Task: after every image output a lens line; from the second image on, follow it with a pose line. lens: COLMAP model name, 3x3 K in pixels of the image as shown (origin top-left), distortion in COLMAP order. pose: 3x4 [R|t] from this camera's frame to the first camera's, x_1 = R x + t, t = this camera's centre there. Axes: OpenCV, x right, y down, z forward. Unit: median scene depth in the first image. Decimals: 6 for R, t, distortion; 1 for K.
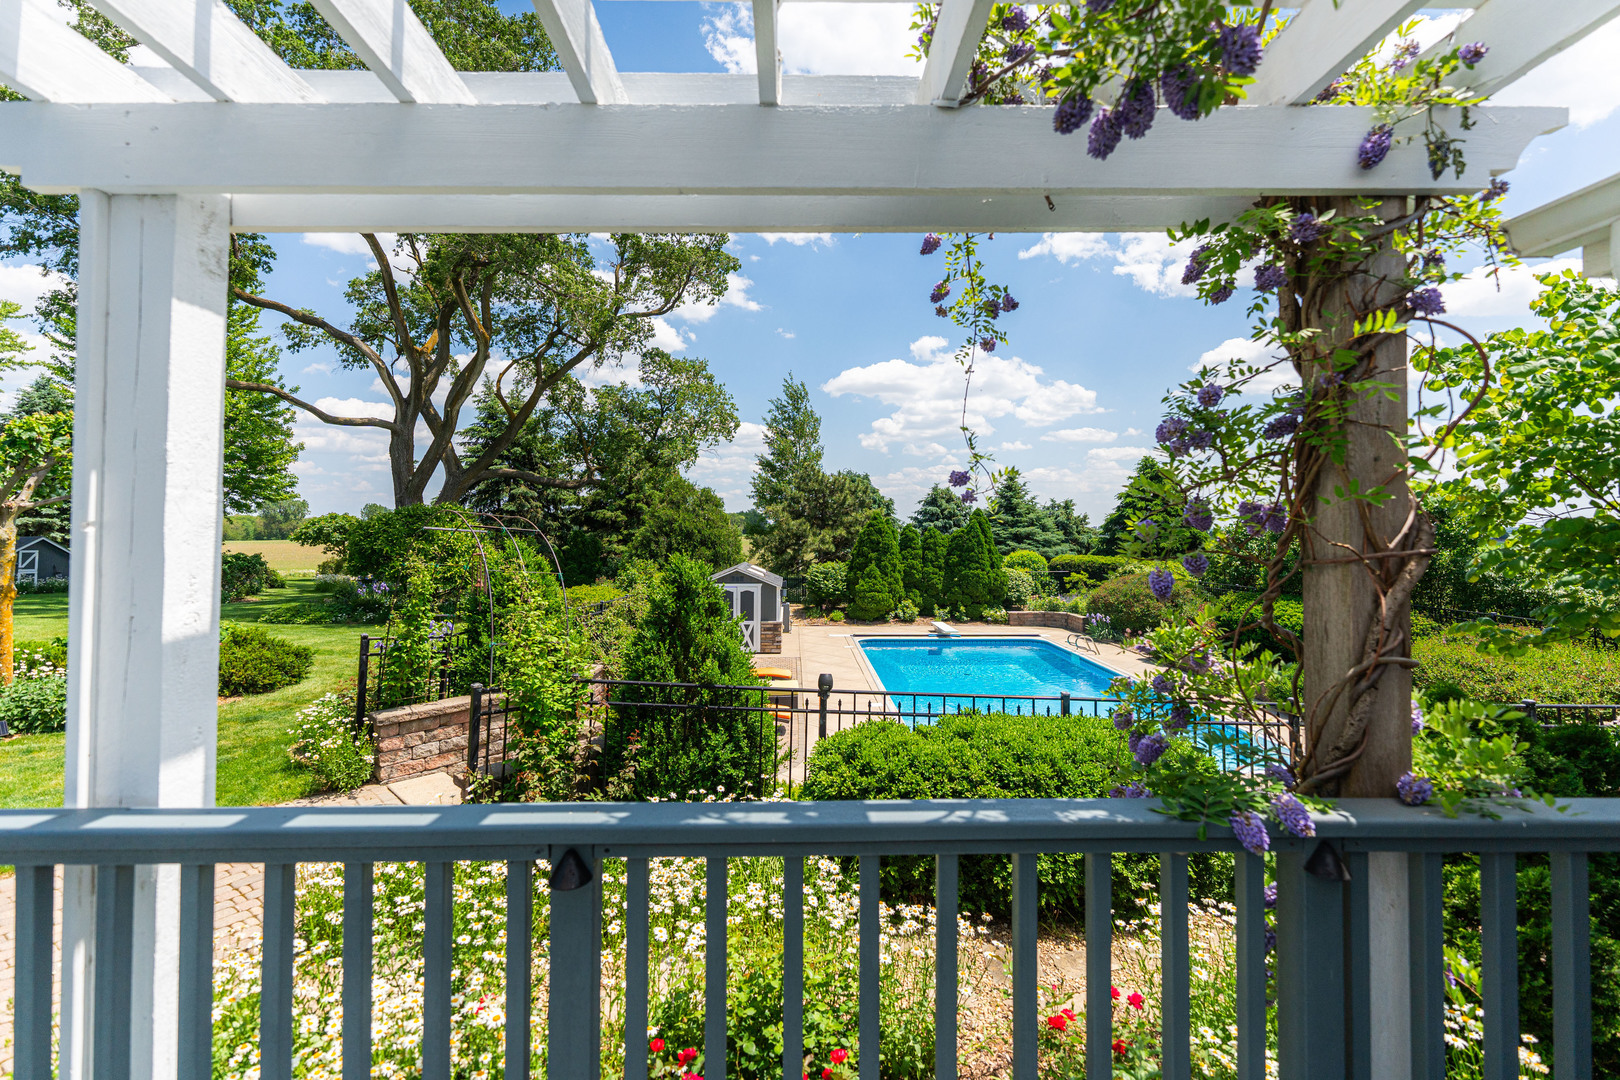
lens RADIAL K [[675.2, 0, 809.9], [0, 675.2, 528.8], [0, 0, 1]] dist [-0.001352, 0.004677]
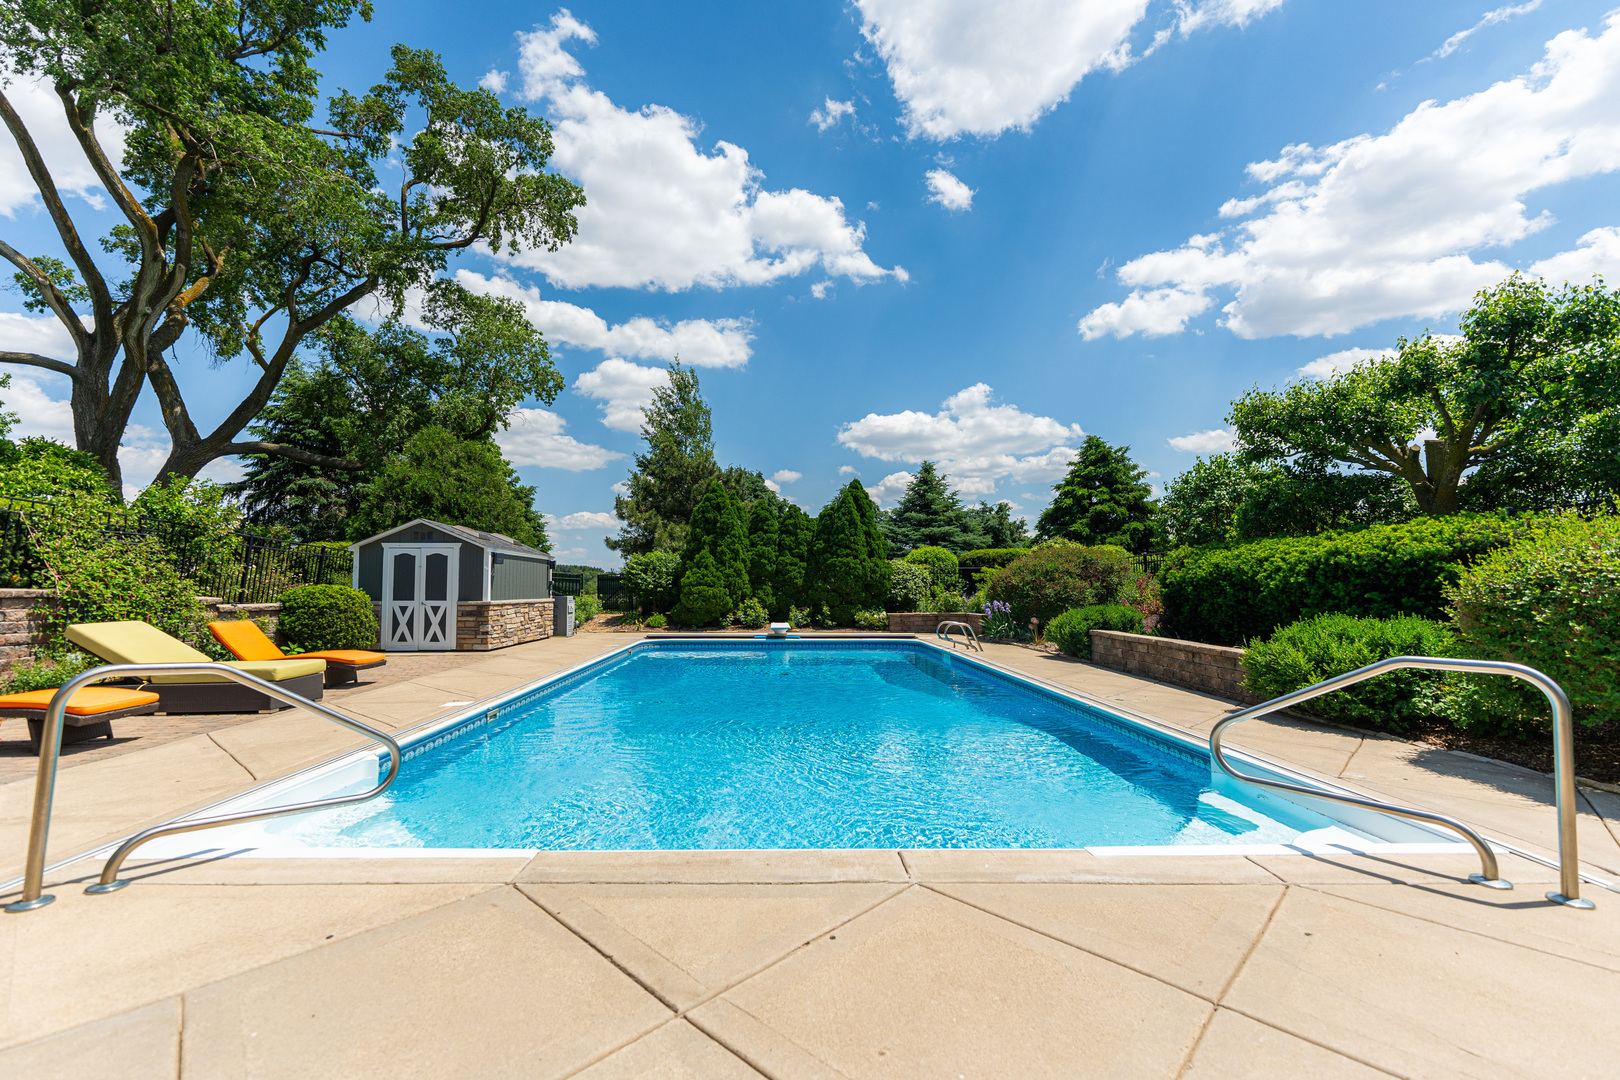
lens RADIAL K [[675.2, 0, 805.4], [0, 675.2, 543.2], [0, 0, 1]] dist [-0.001352, 0.004677]
pose [[0.999857, 0.000712, 0.016918, 0.178079], [0.000484, 0.997505, -0.070588, 0.091499], [-0.016926, 0.070586, 0.997362, 0.250815]]
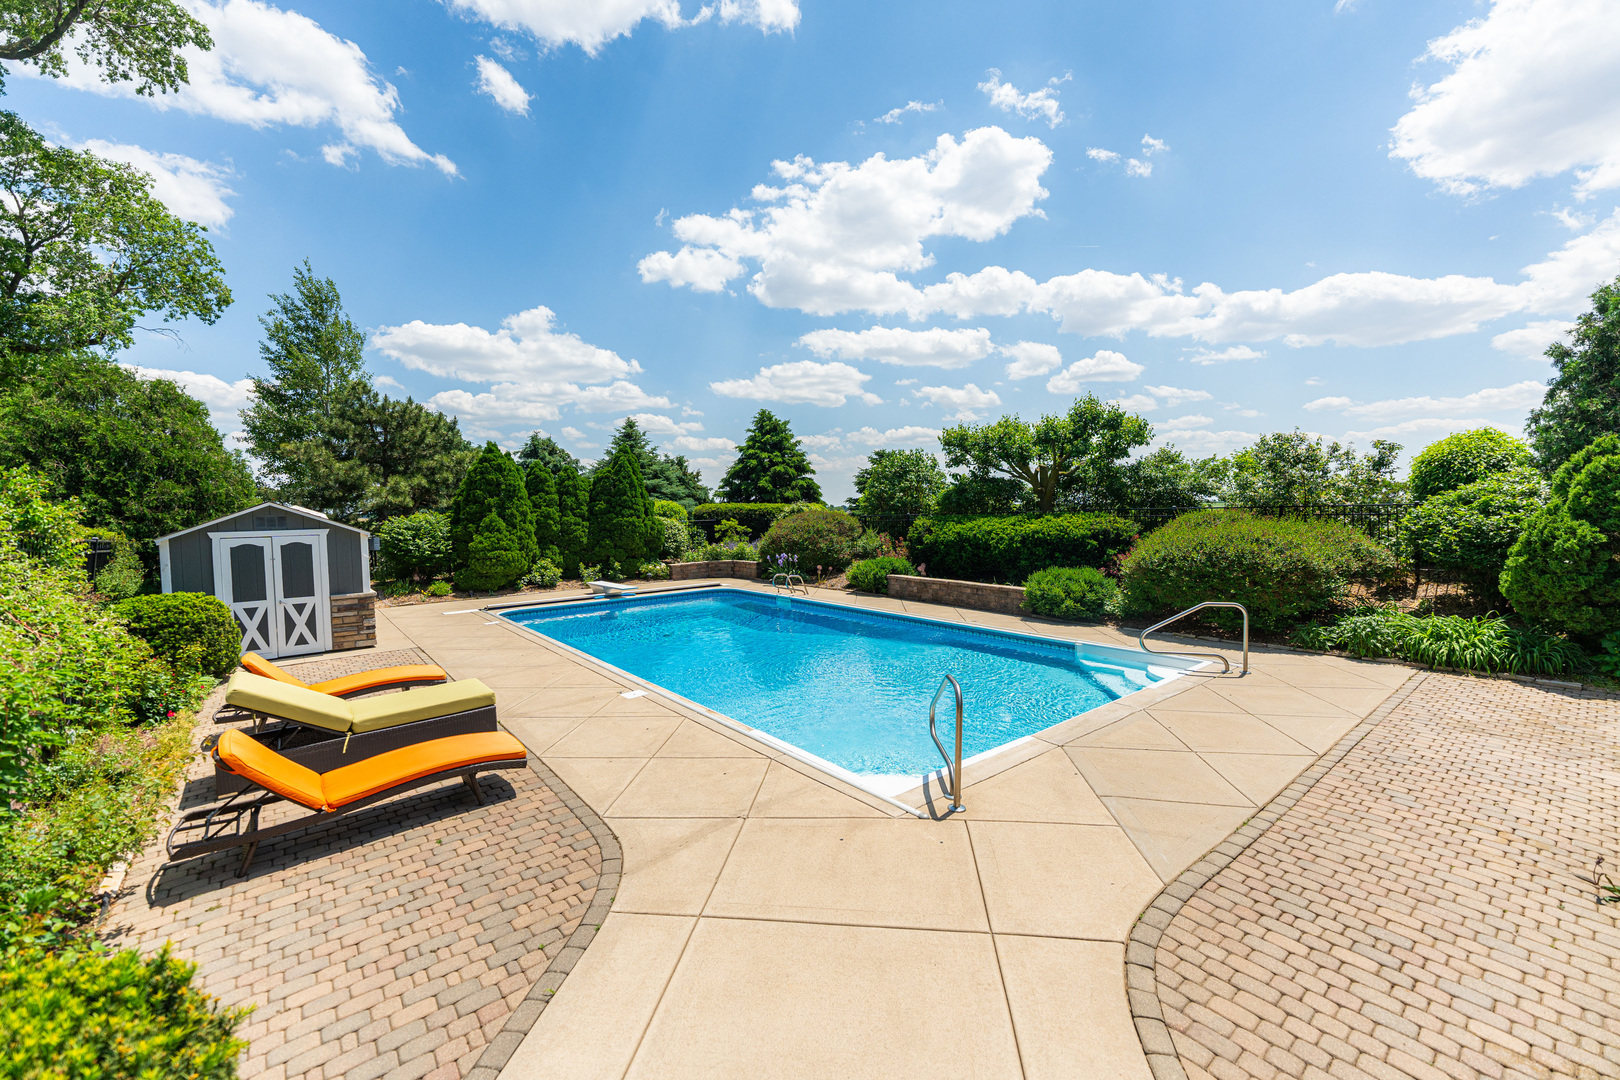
lens RADIAL K [[638.2, 0, 806.4], [0, 638.2, 537.2], [0, 0, 1]] dist [-0.003063, 0.000671]
pose [[0.785678, -0.044299, 0.617047, -0.062075], [0.022011, 0.998803, 0.043679, 0.052745], [-0.618243, -0.020736, 0.785713, 0.240364]]
